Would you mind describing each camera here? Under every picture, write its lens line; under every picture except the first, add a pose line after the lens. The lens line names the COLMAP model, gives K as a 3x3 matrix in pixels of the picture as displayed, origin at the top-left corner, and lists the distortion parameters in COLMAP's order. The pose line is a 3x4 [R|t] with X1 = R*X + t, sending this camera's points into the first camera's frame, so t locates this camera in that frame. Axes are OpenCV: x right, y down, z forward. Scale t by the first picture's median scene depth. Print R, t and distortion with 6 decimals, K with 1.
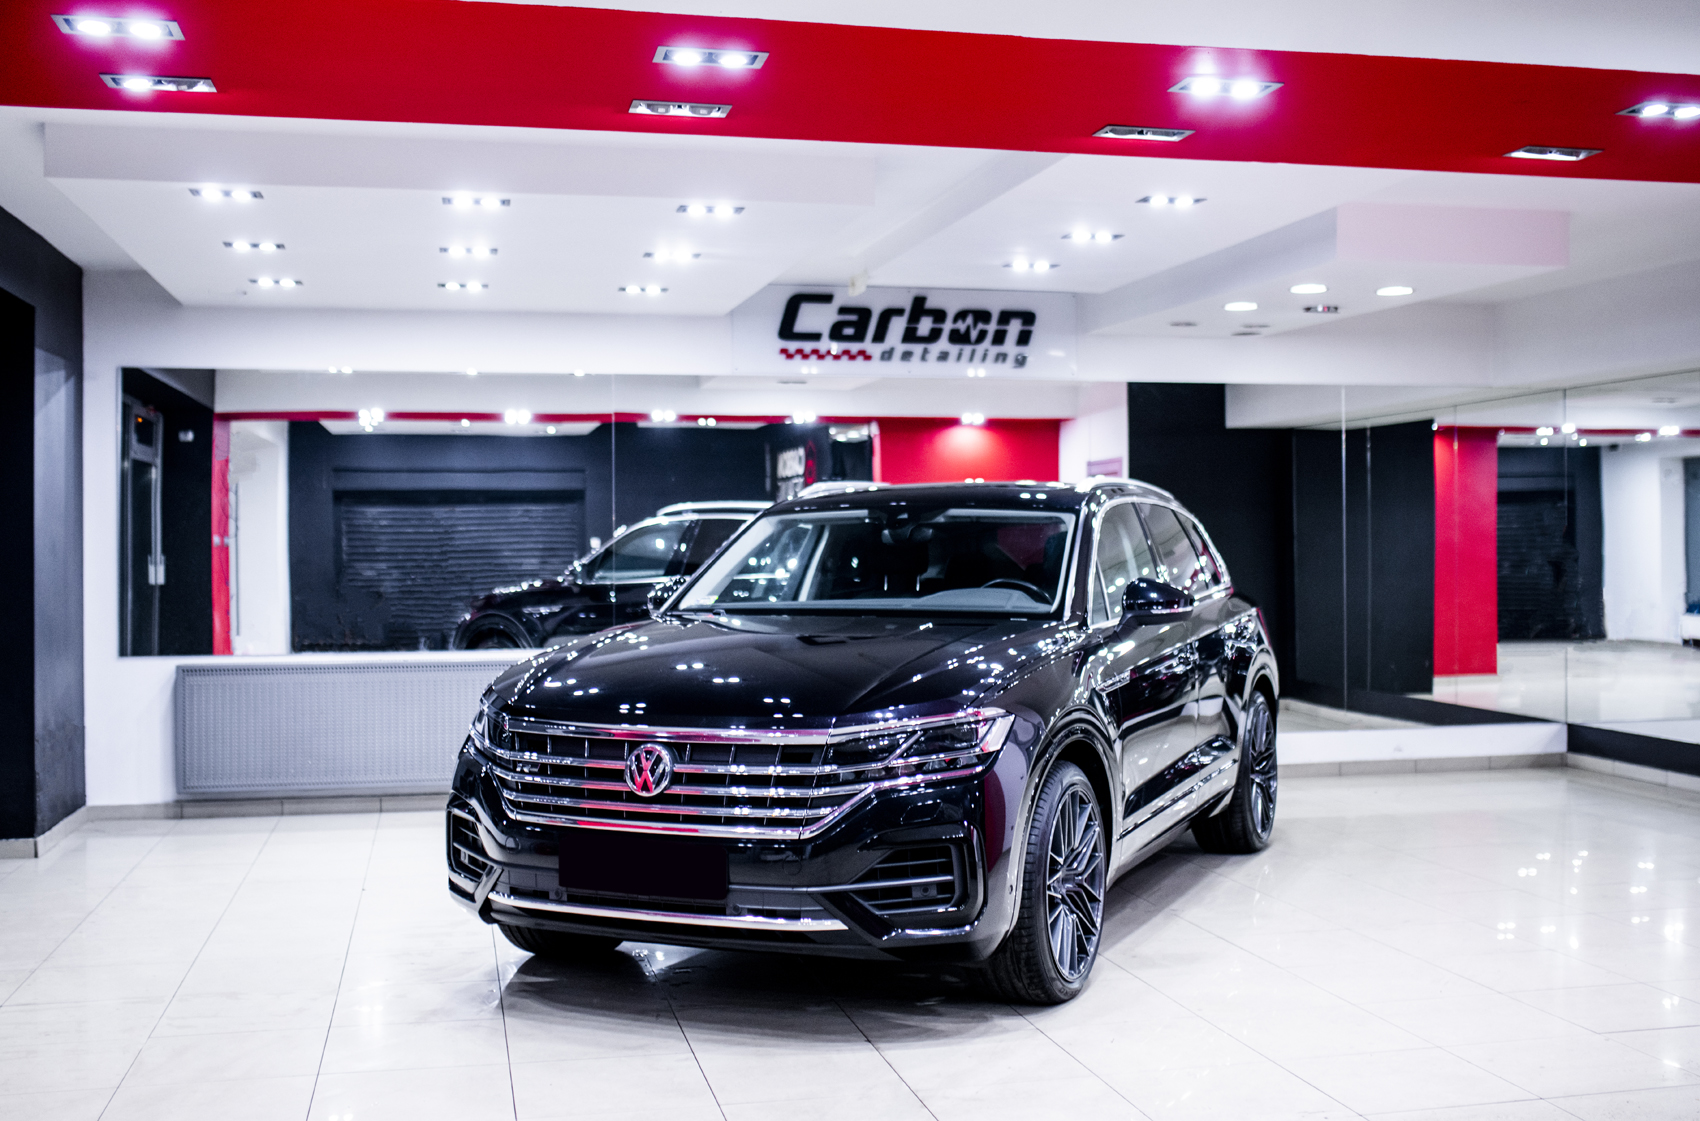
lens RADIAL K [[1926.2, 0, 895.9], [0, 1926.2, 539.4], [0, 0, 1]] dist [-0.040667, 0.014400]
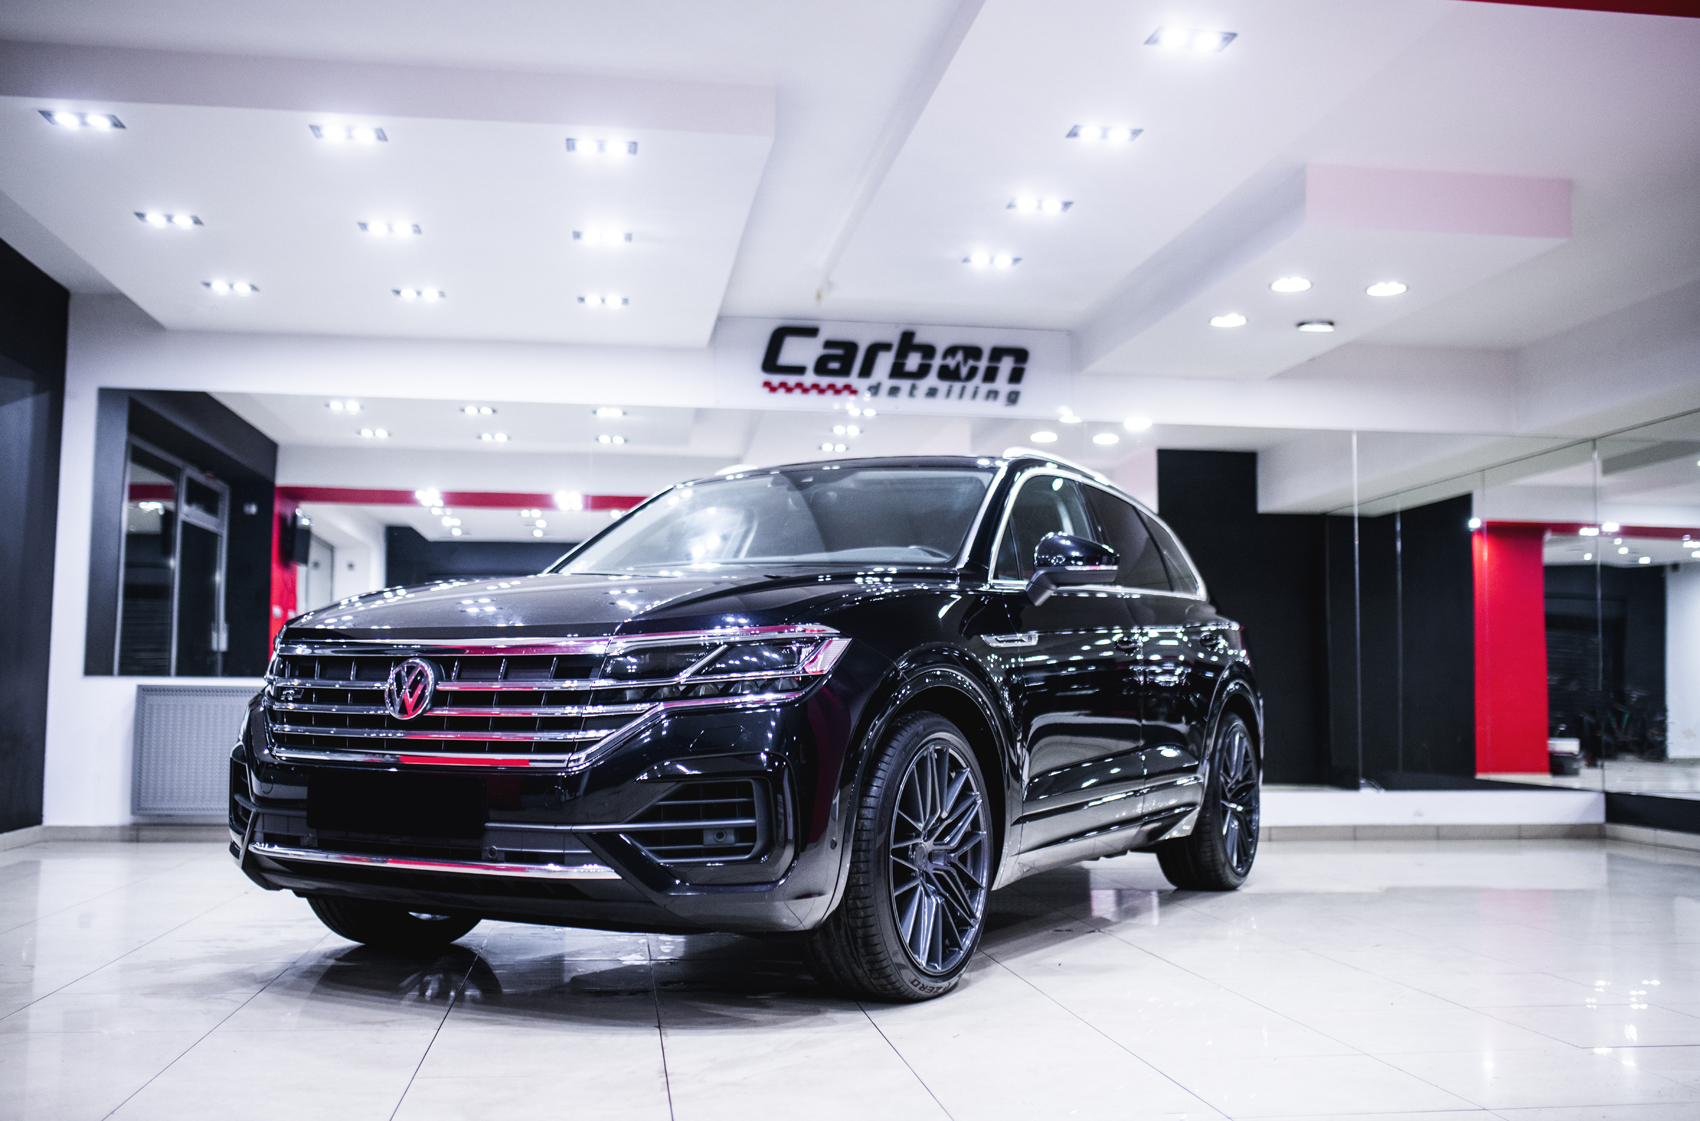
lens RADIAL K [[1735.4, 0, 856.1], [0, 1735.4, 542.2], [0, 0, 1]] dist [-0.037454, 0.033504]
pose [[0.995681, 0.007048, -0.092577, 0.075693], [-0.015397, 0.995843, -0.089779, 0.066863], [0.091560, 0.090816, 0.991650, 0.143259]]
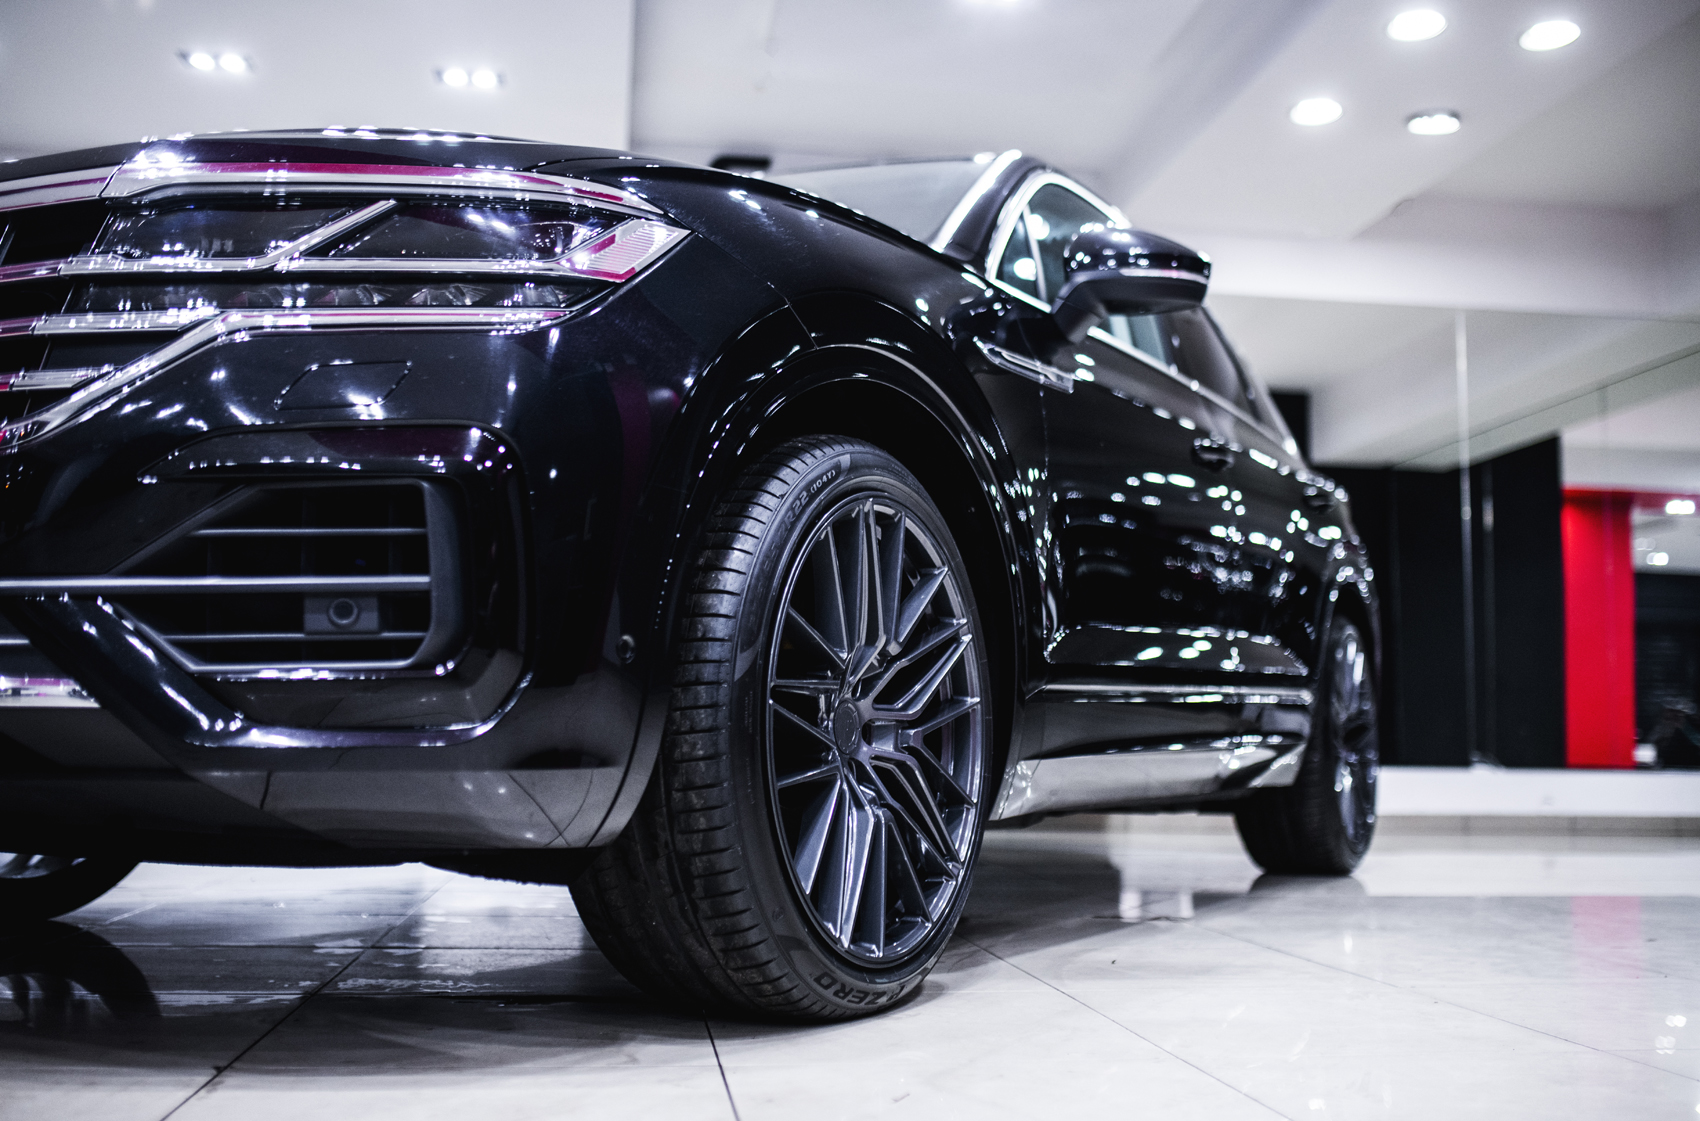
lens RADIAL K [[1735.4, 0, 856.1], [0, 1735.4, 542.2], [0, 0, 1]] dist [-0.037454, 0.033504]
pose [[0.995574, 0.011950, -0.093223, 0.073097], [-0.022784, 0.992984, -0.116036, 0.110277], [0.091182, 0.117646, 0.988861, 0.379231]]
